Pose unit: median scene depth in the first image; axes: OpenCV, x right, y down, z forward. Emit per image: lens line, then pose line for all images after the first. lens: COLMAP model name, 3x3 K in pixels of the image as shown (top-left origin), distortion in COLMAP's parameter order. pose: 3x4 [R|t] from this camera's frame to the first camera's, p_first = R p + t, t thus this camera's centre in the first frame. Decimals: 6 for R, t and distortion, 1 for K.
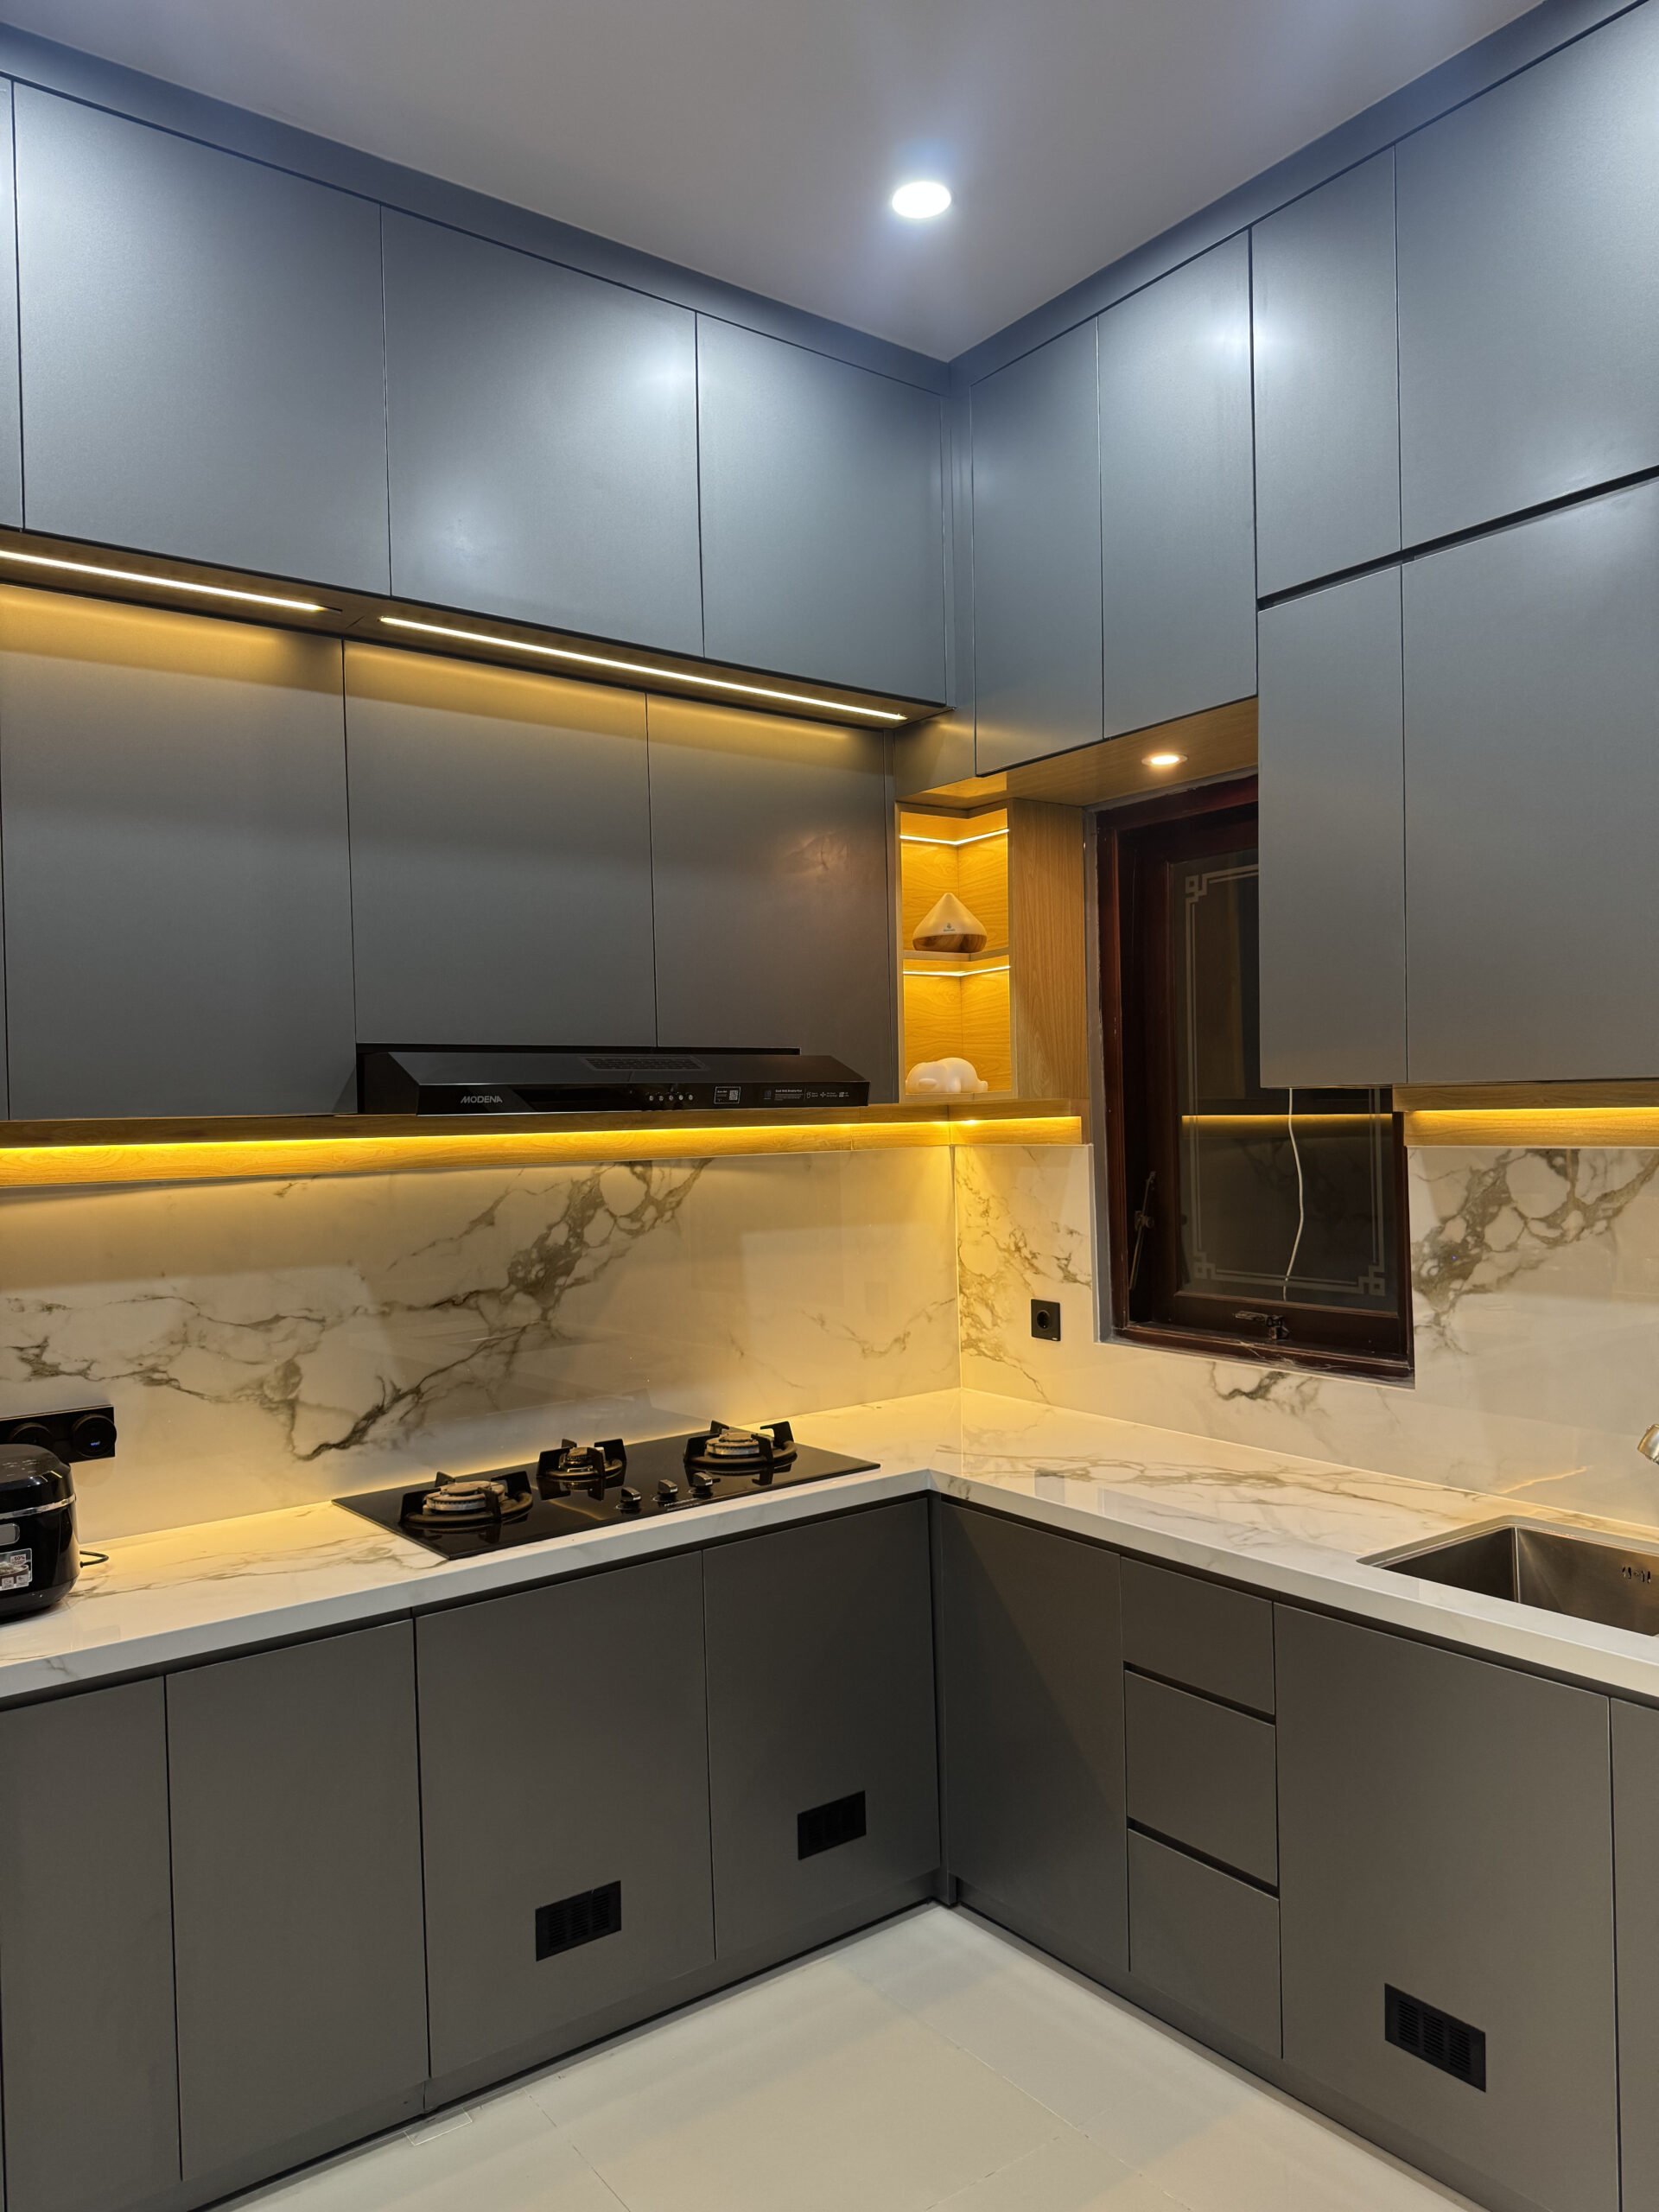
lens RADIAL K [[1546.5, 0, 833.7], [0, 1546.5, 1114.0], [0, 0, 1]] dist [0.195904, -0.436695]
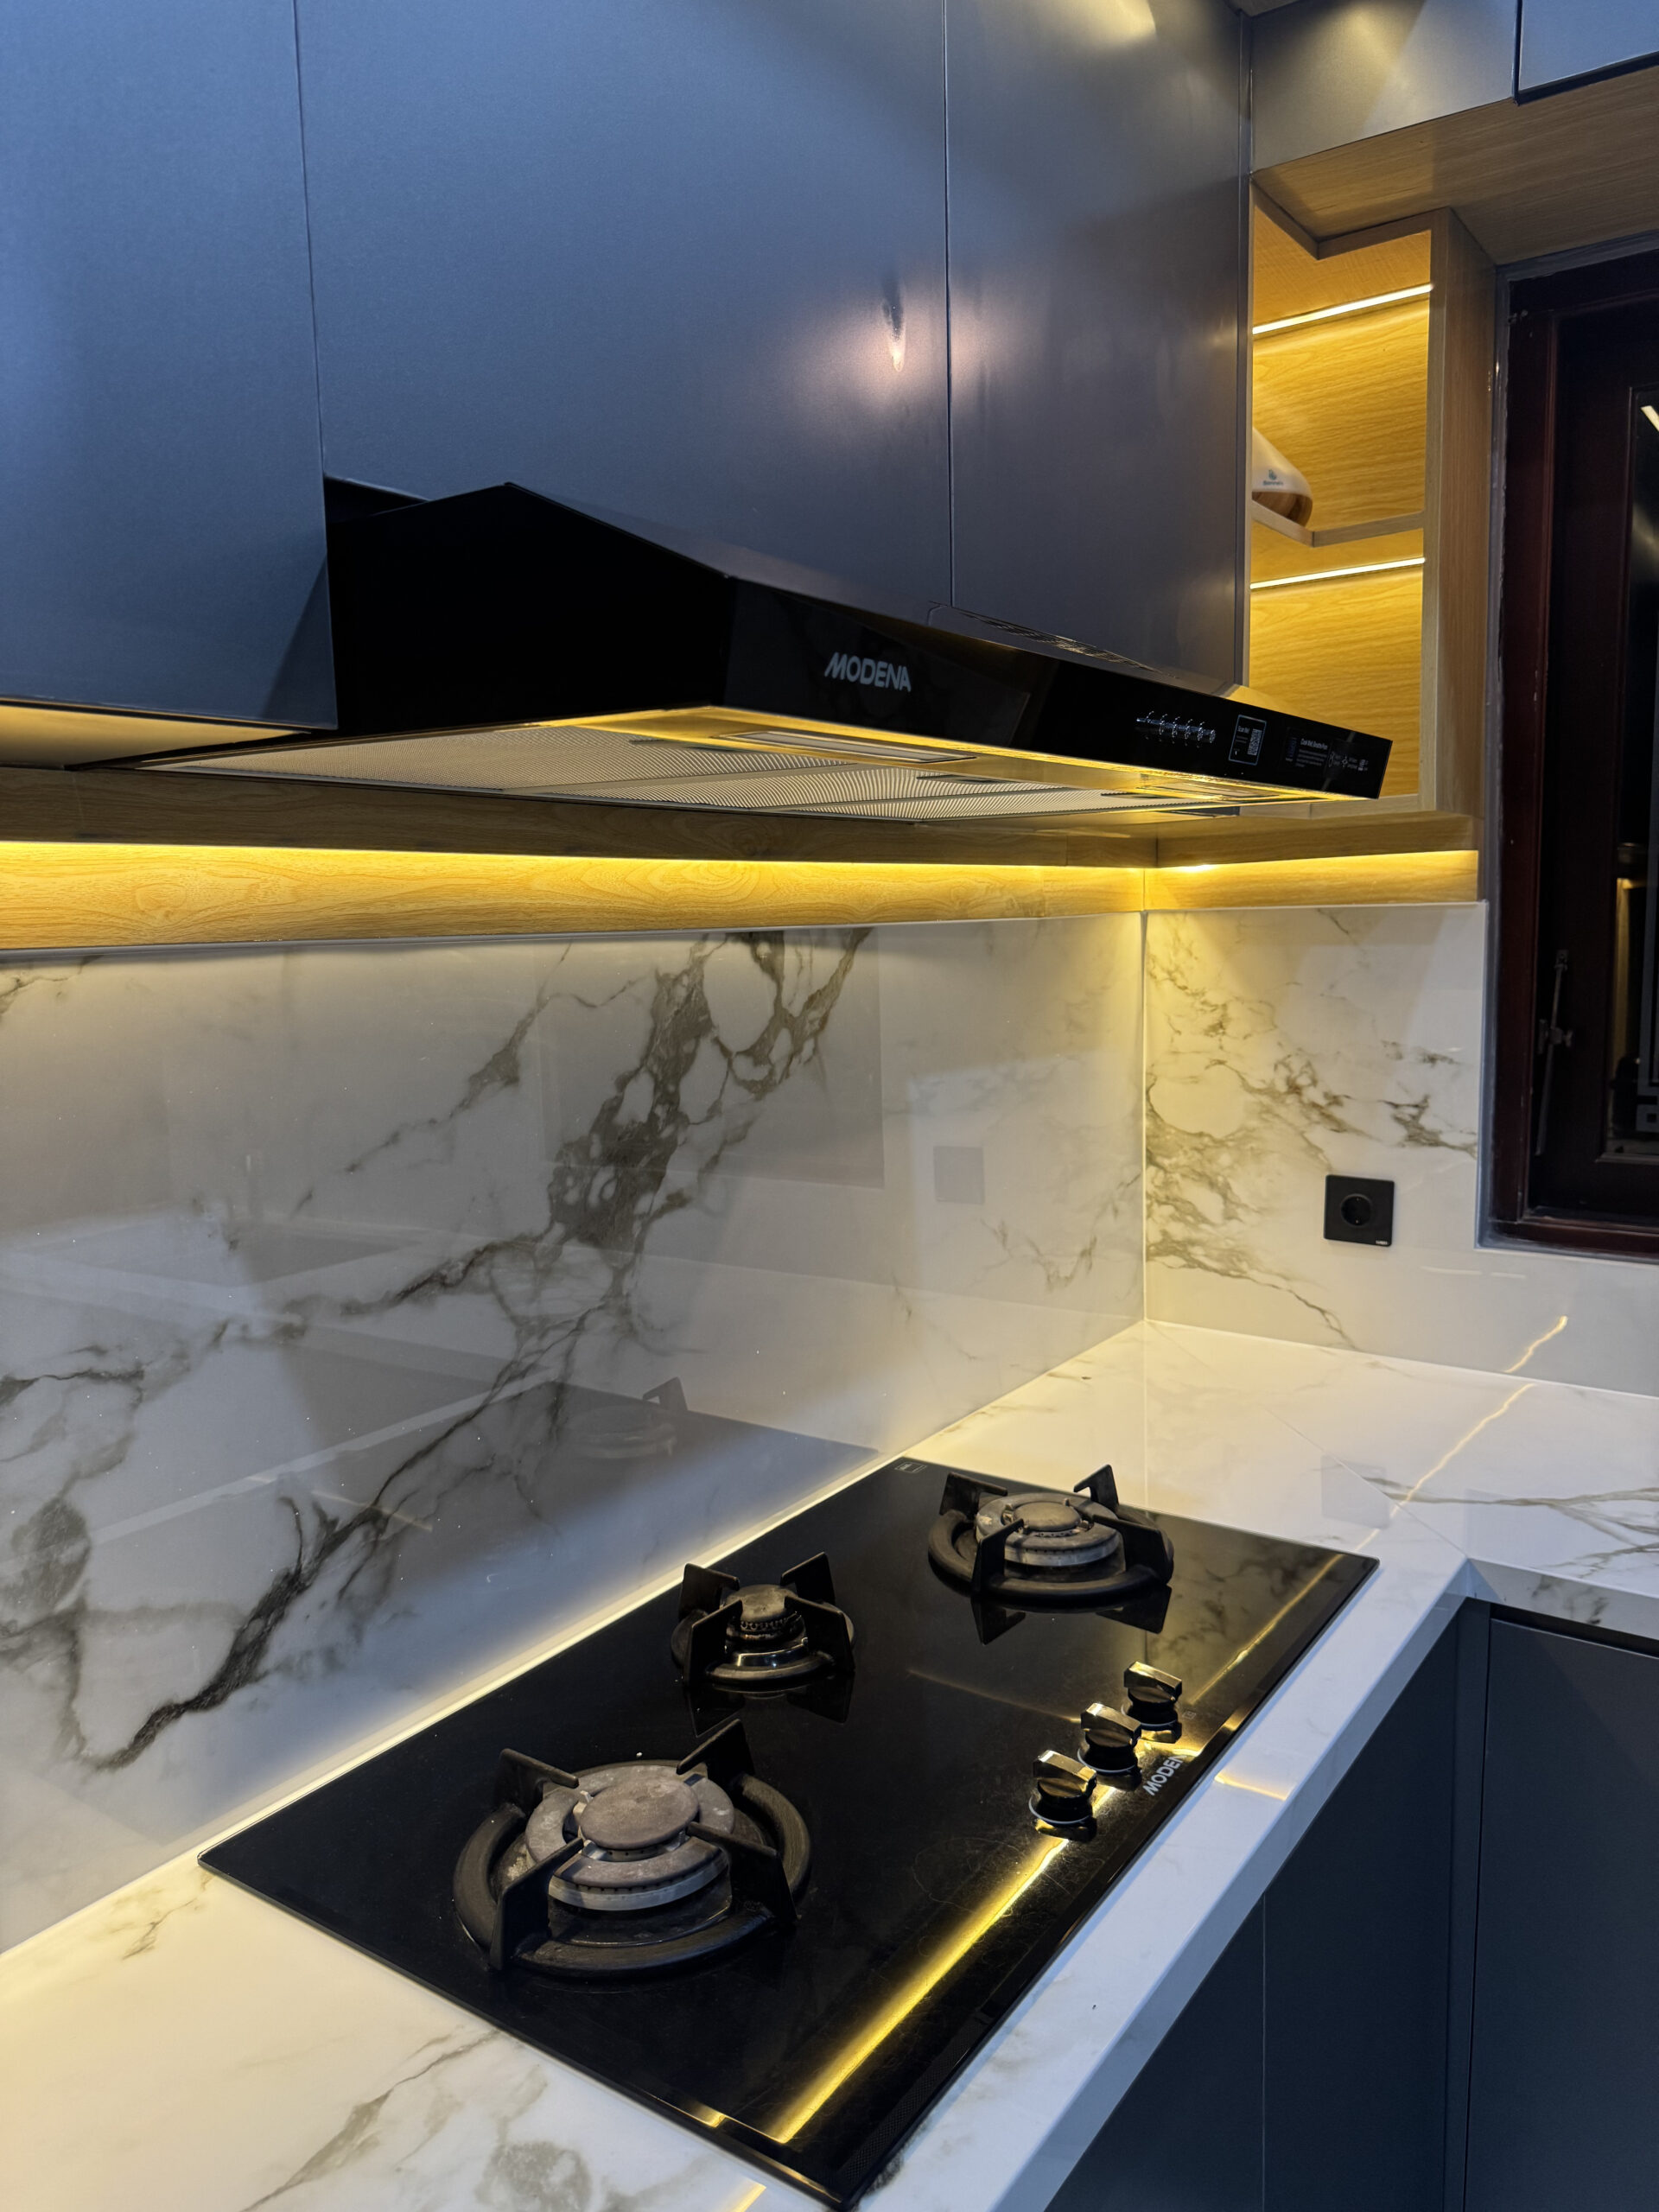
lens RADIAL K [[1561.7, 0, 831.9], [0, 1561.7, 1117.7], [0, 0, 1]] dist [0.188306, -0.411599]
pose [[0.953314, -0.035675, 0.299865, -0.265777], [-0.002344, 0.992094, 0.125479, 0.028744], [-0.301971, -0.120324, 0.945693, 0.592297]]
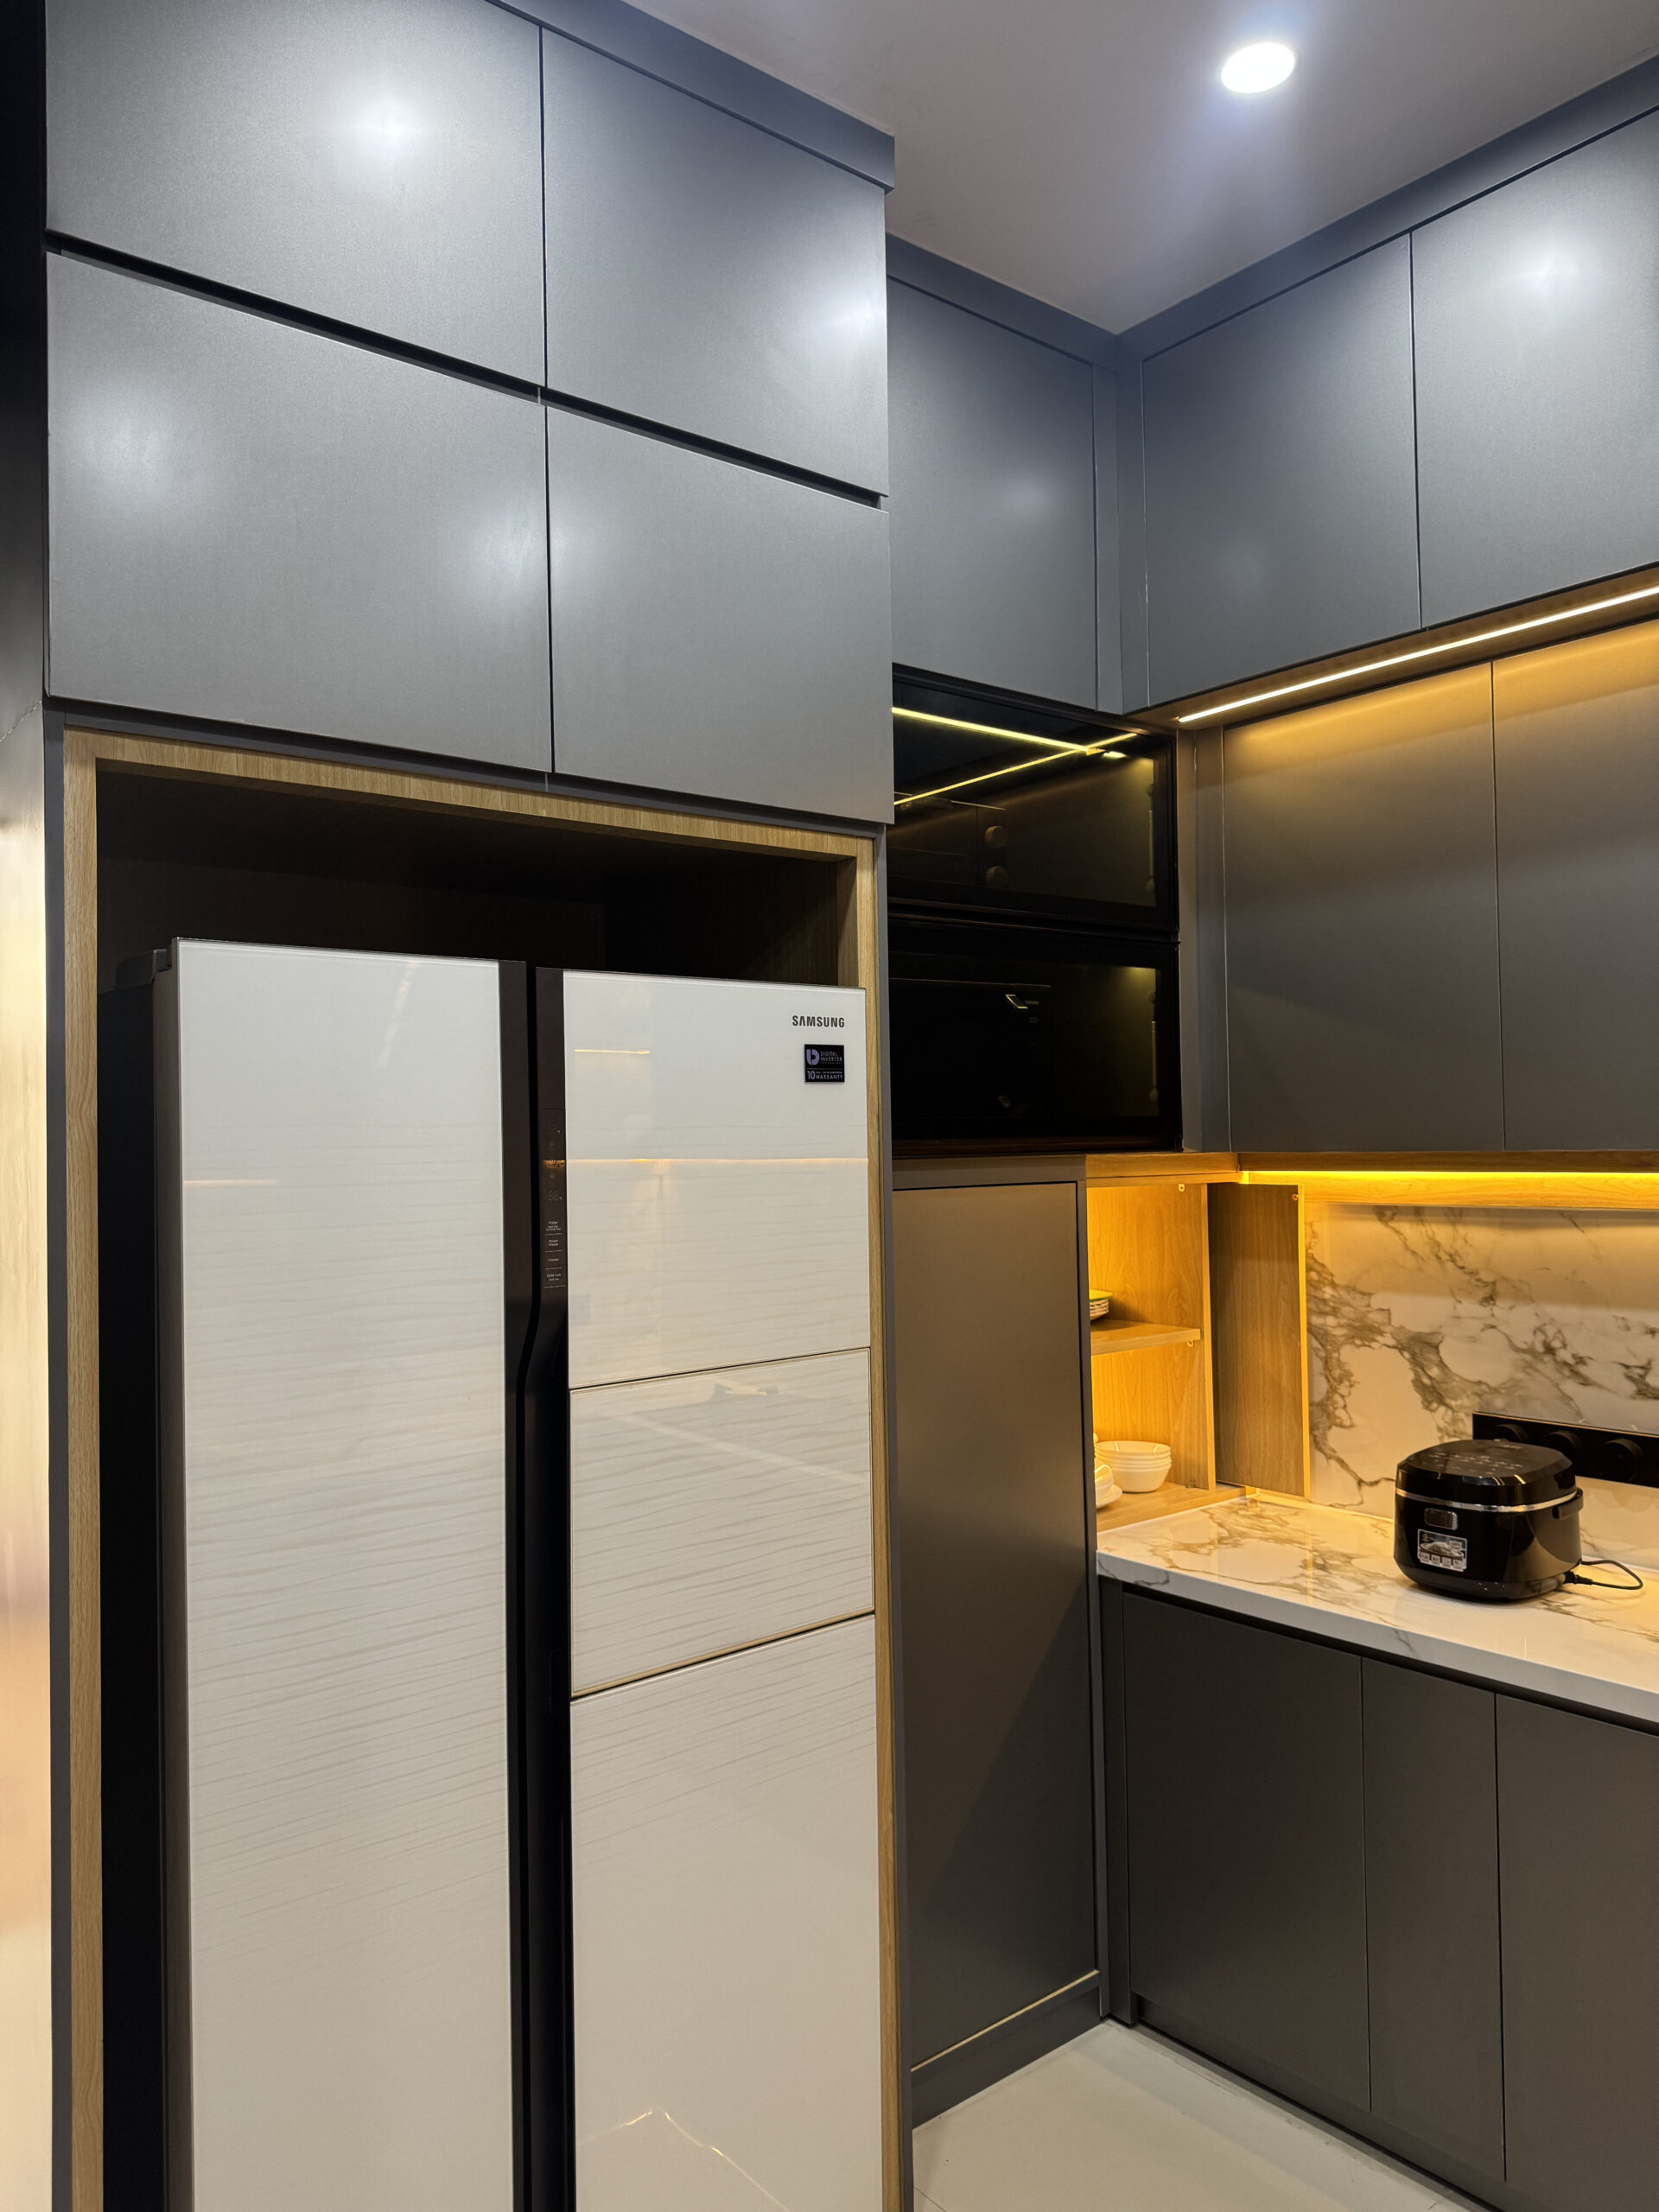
lens RADIAL K [[1561.7, 0, 831.9], [0, 1561.7, 1117.7], [0, 0, 1]] dist [0.188306, -0.411599]
pose [[0.036934, 0.016285, -0.999185, 0.430095], [0.021351, 0.999626, 0.017082, -0.036741], [0.999090, -0.021965, 0.036573, 0.375289]]
